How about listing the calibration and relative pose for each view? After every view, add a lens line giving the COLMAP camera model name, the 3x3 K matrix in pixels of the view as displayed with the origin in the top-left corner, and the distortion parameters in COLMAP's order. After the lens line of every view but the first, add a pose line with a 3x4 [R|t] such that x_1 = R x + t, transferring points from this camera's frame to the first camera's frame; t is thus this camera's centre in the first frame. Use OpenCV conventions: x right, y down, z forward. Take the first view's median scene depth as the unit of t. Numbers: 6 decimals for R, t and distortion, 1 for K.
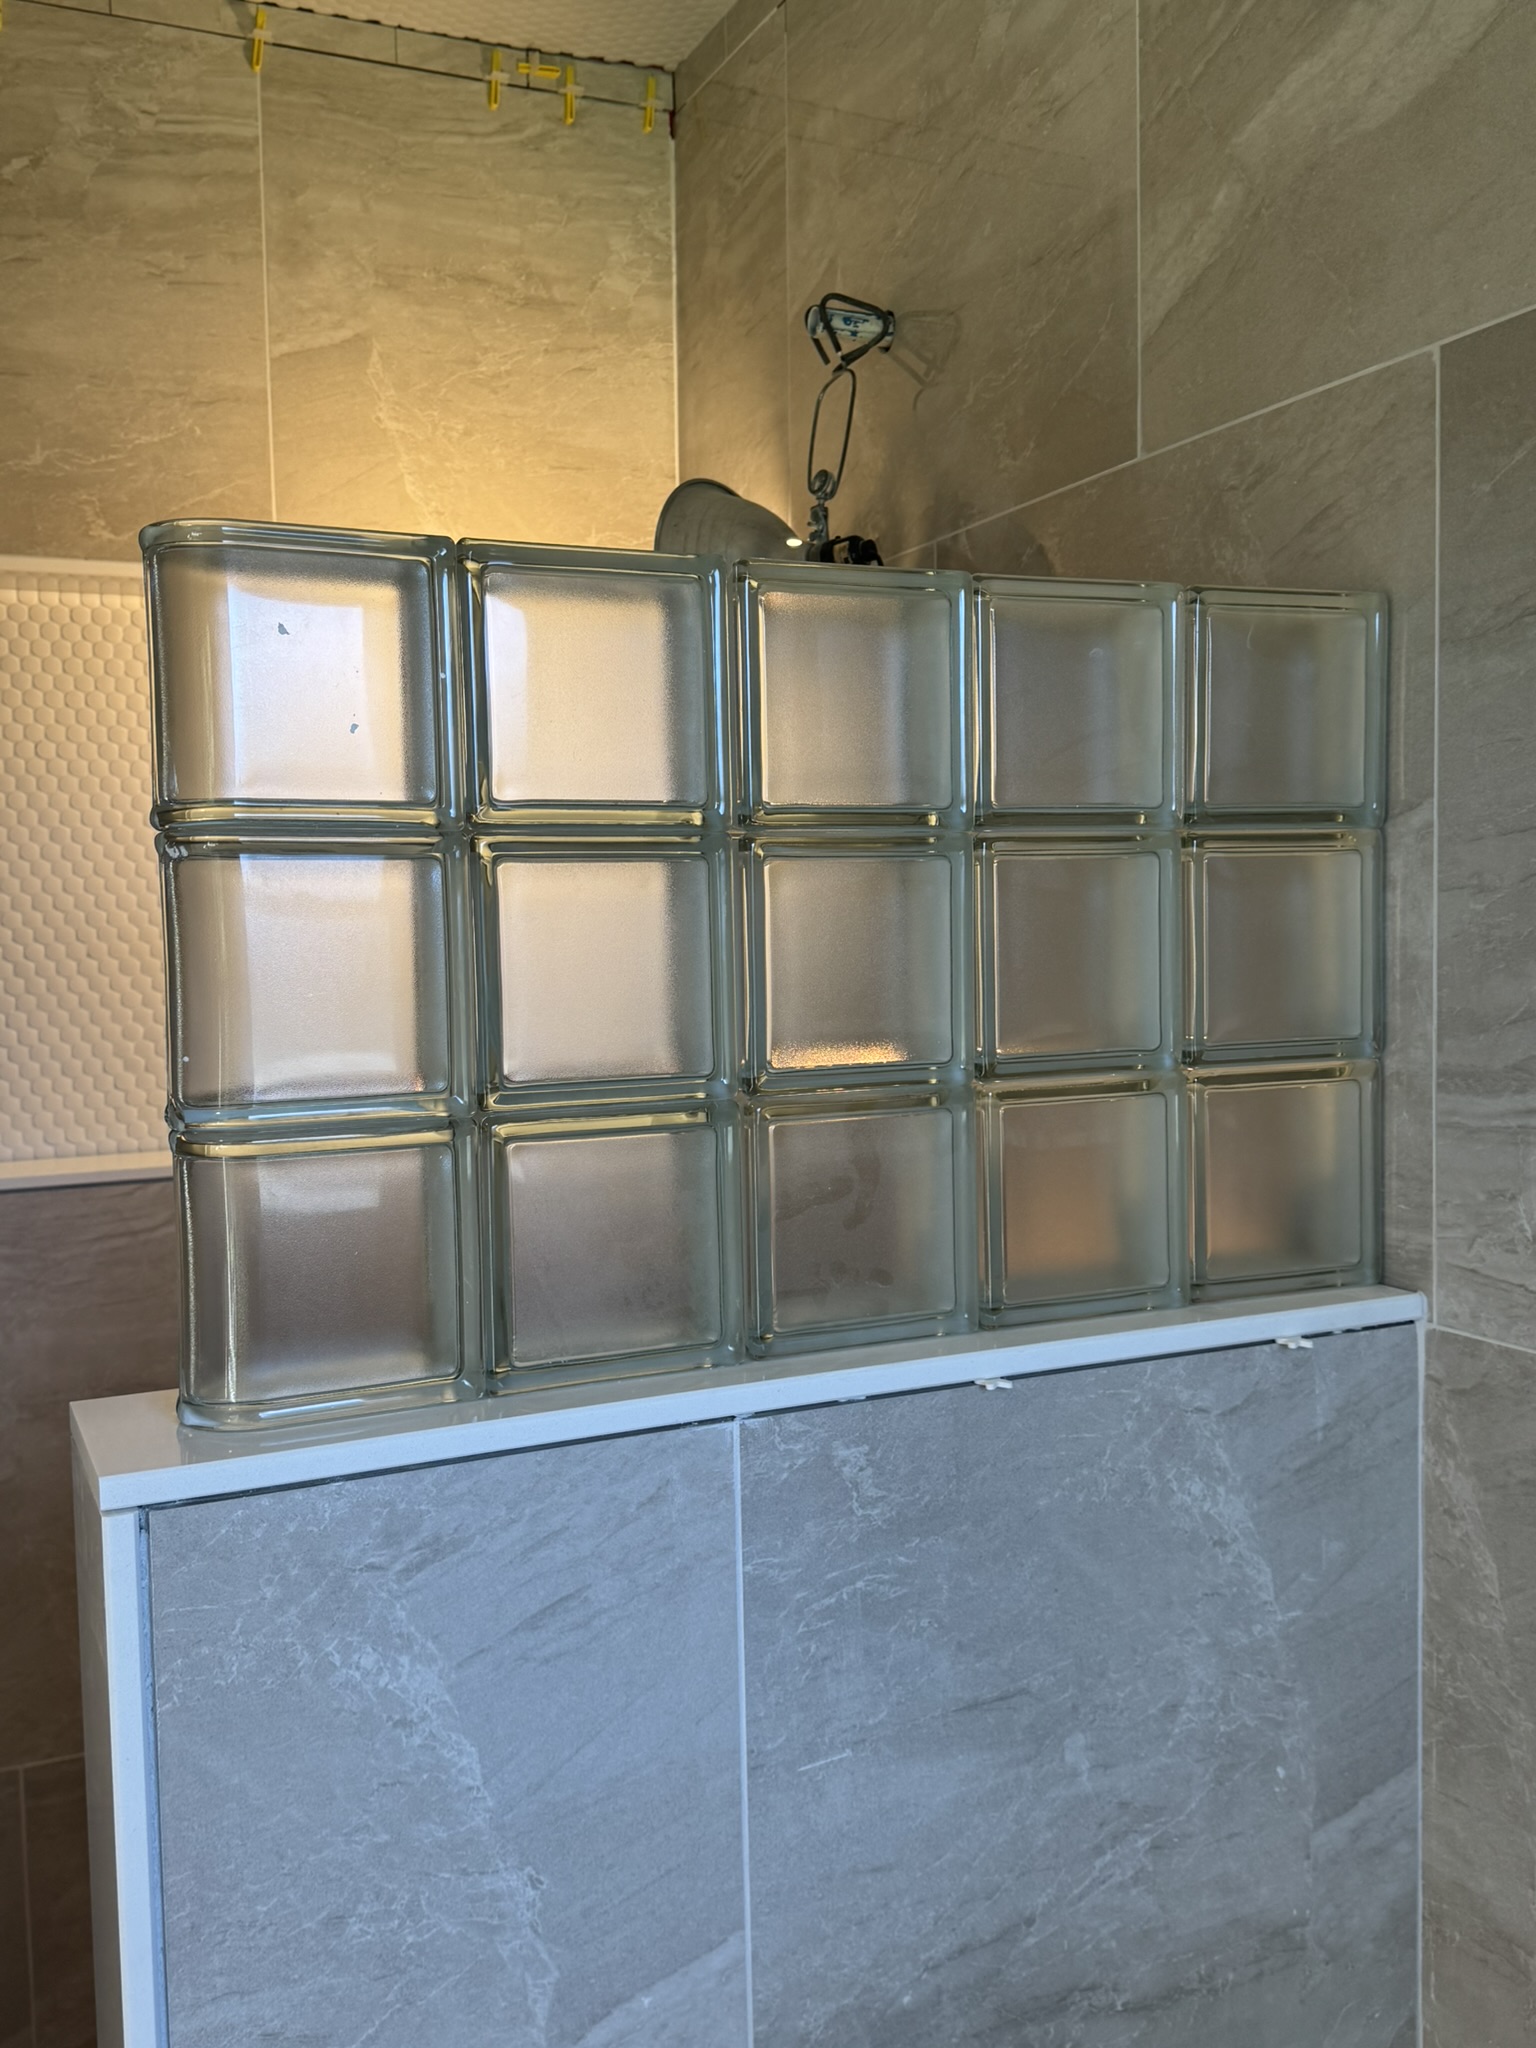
lens RADIAL K [[1881.5, 0, 770.9], [0, 1881.5, 1032.8], [0, 0, 1]] dist [0.007856, 0.000000]
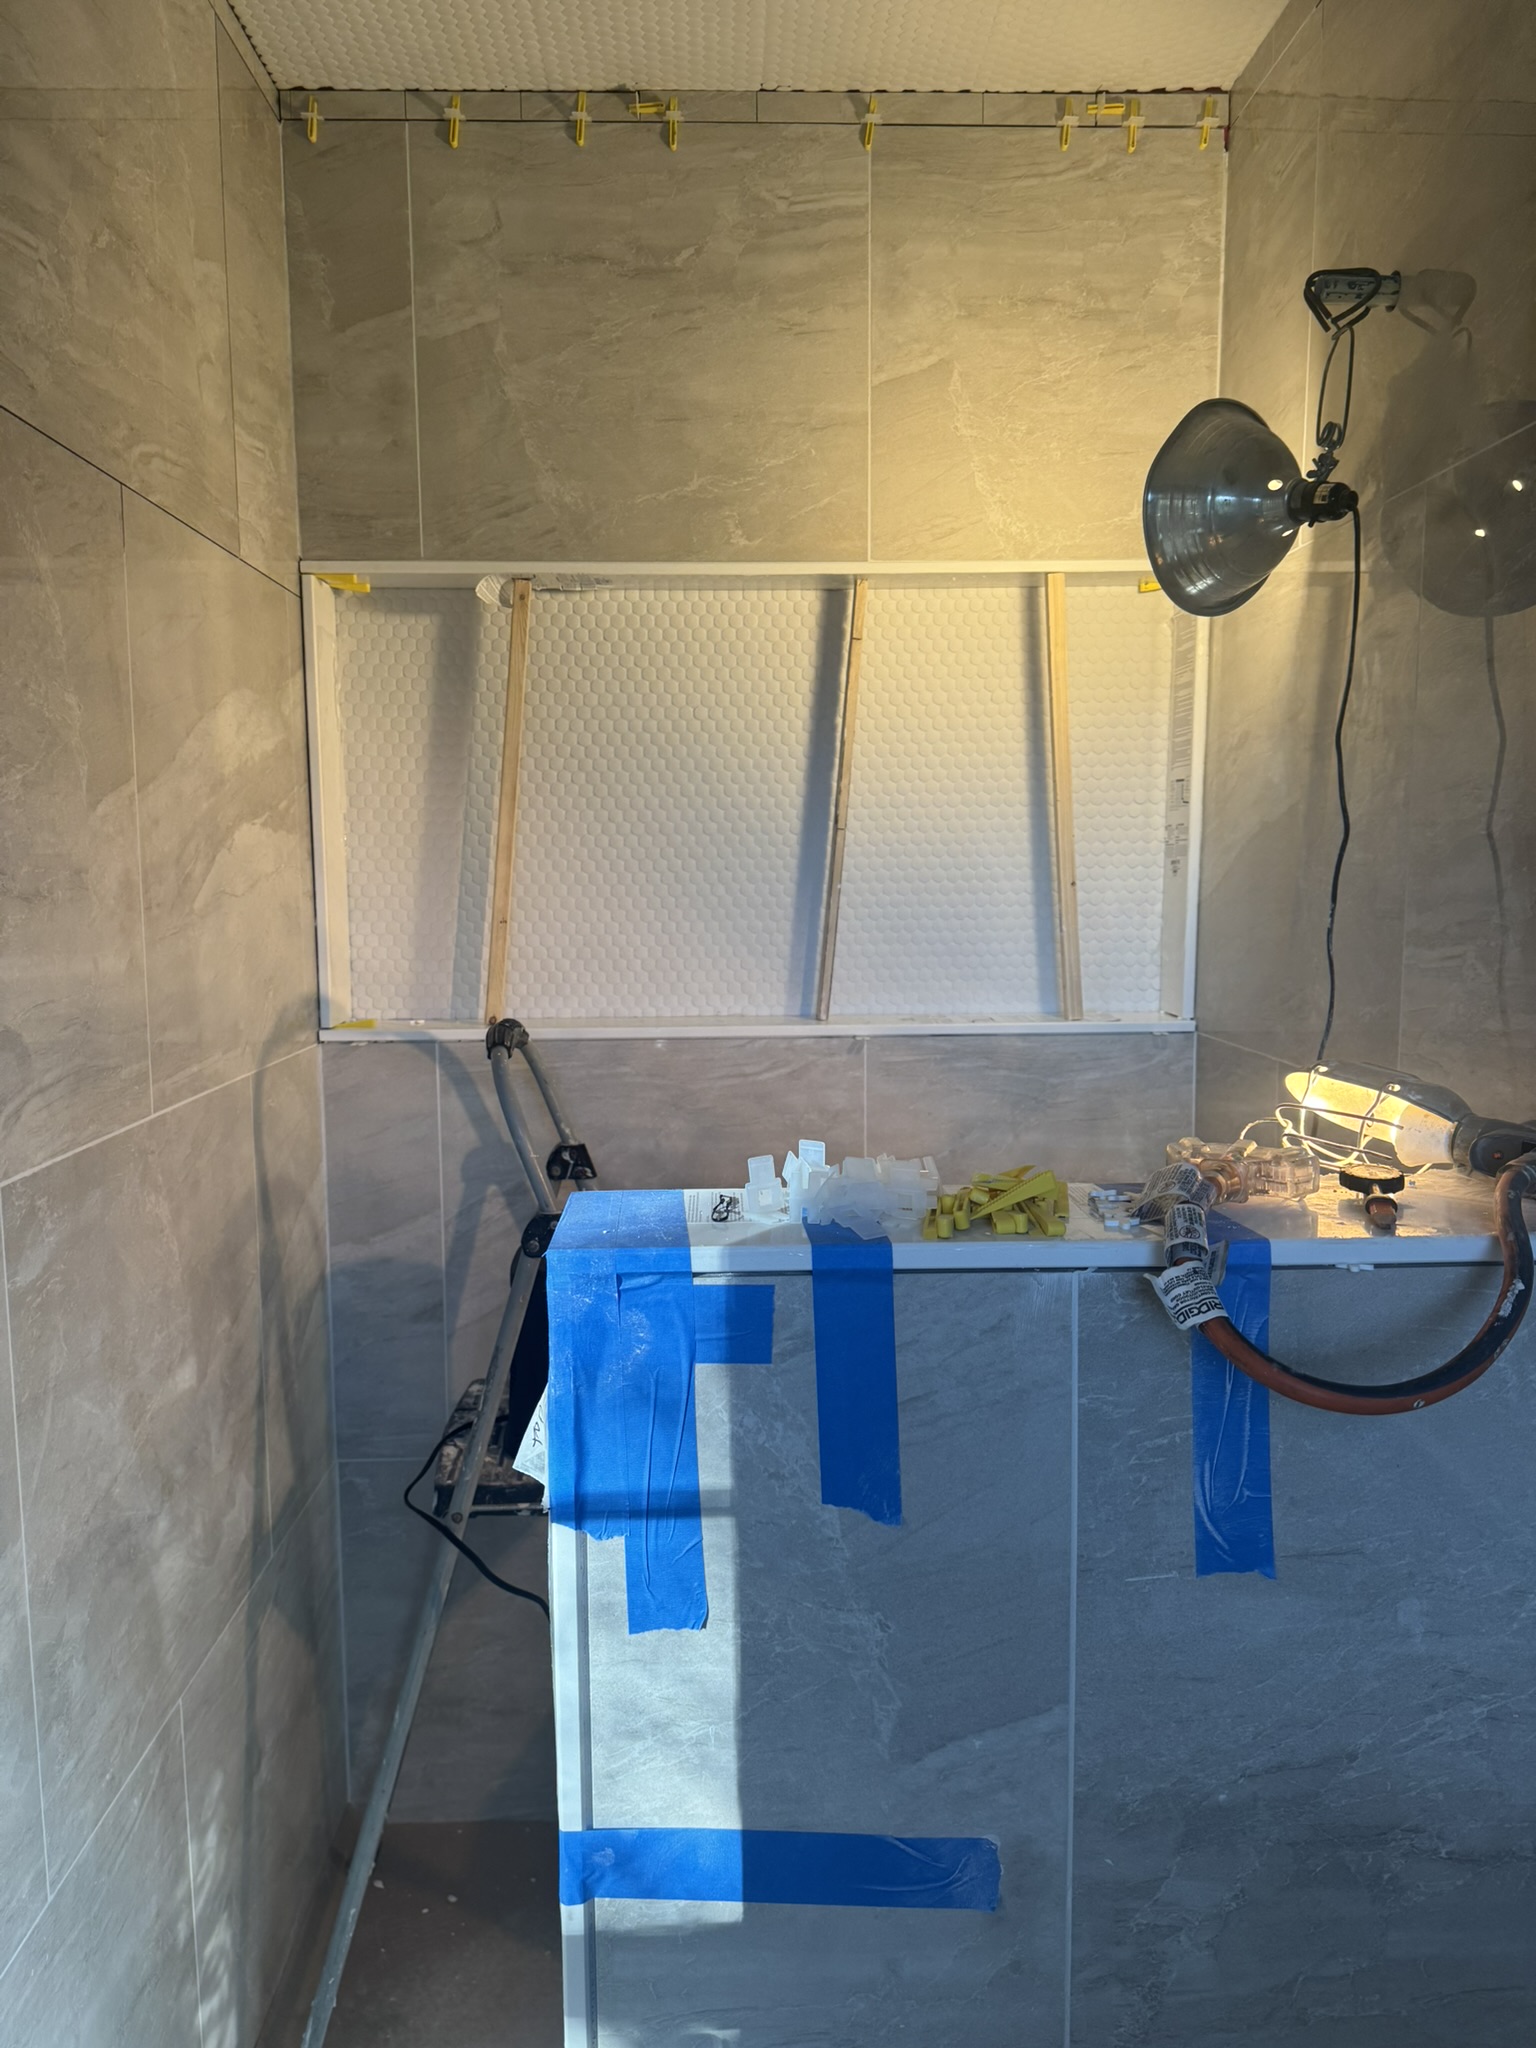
lens RADIAL K [[1453.9, 0, 763.9], [0, 1453.9, 1032.3], [0, 0, 1]] dist [0.035718, -0.049205]
pose [[0.920280, 0.058998, -0.386788, 0.115514], [-0.035206, 0.997042, 0.068316, 0.007722], [0.389674, -0.049253, 0.919635, 0.101857]]
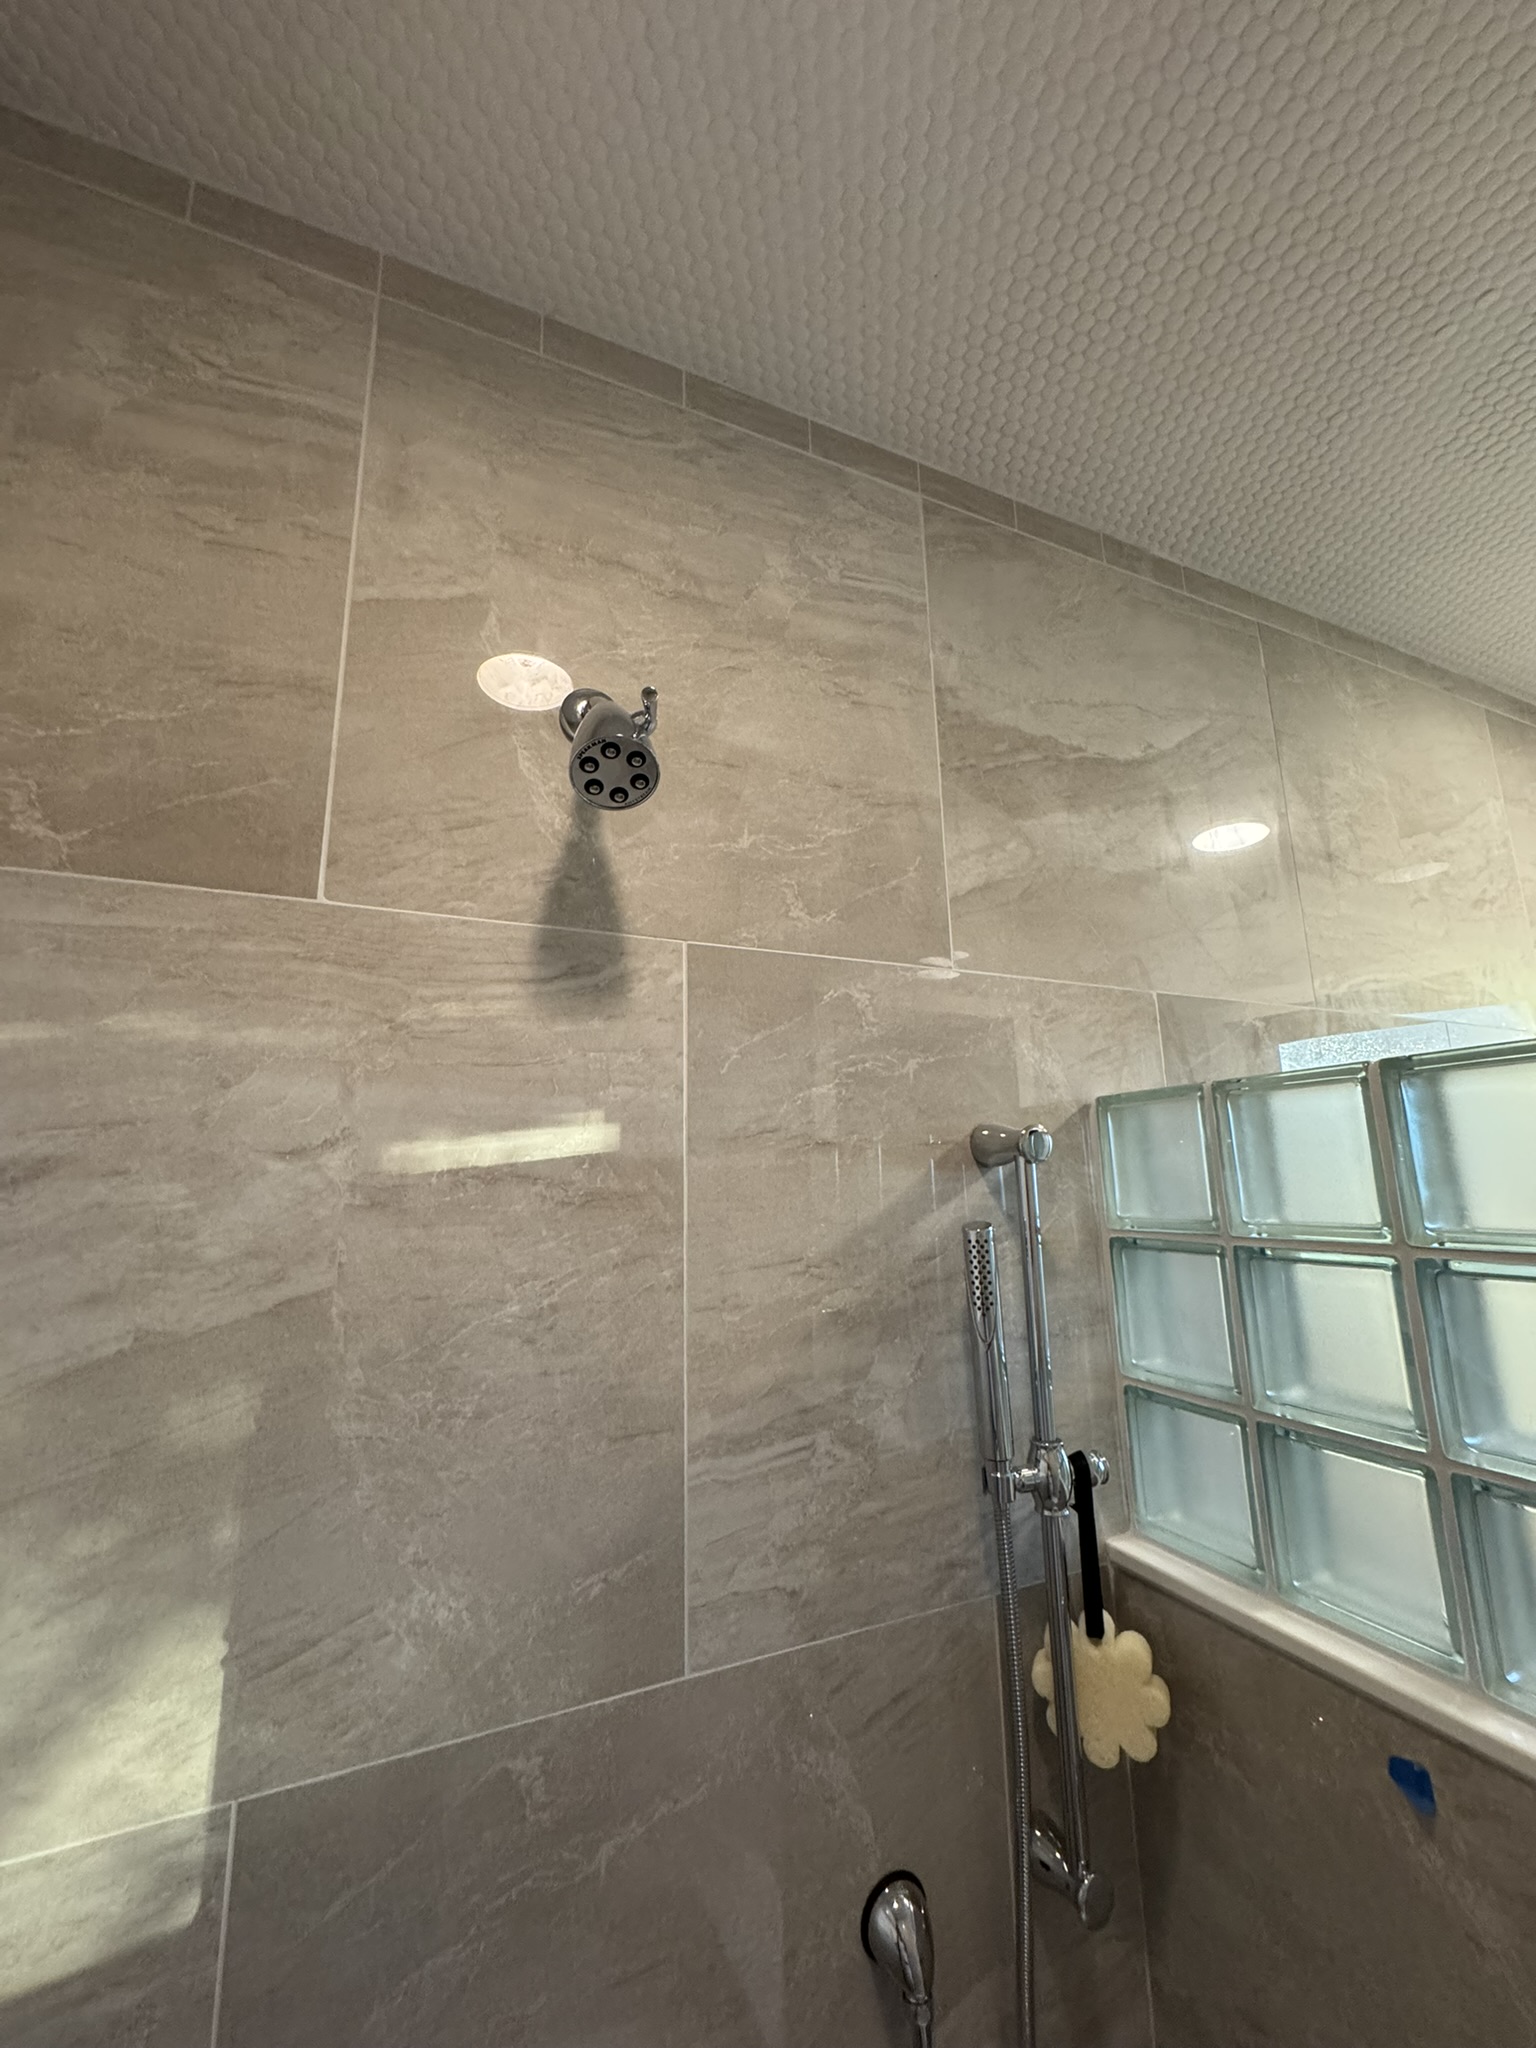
lens RADIAL K [[816.8, 0, 769.2], [0, 816.8, 1019.8], [0, 0, 1]] dist [-0.001995, 0.000130]
pose [[0.016963, 0.215186, 0.976426, -0.295044], [0.079050, 0.973221, -0.215852, -0.148084], [-0.996726, 0.080848, -0.000502, 0.902982]]
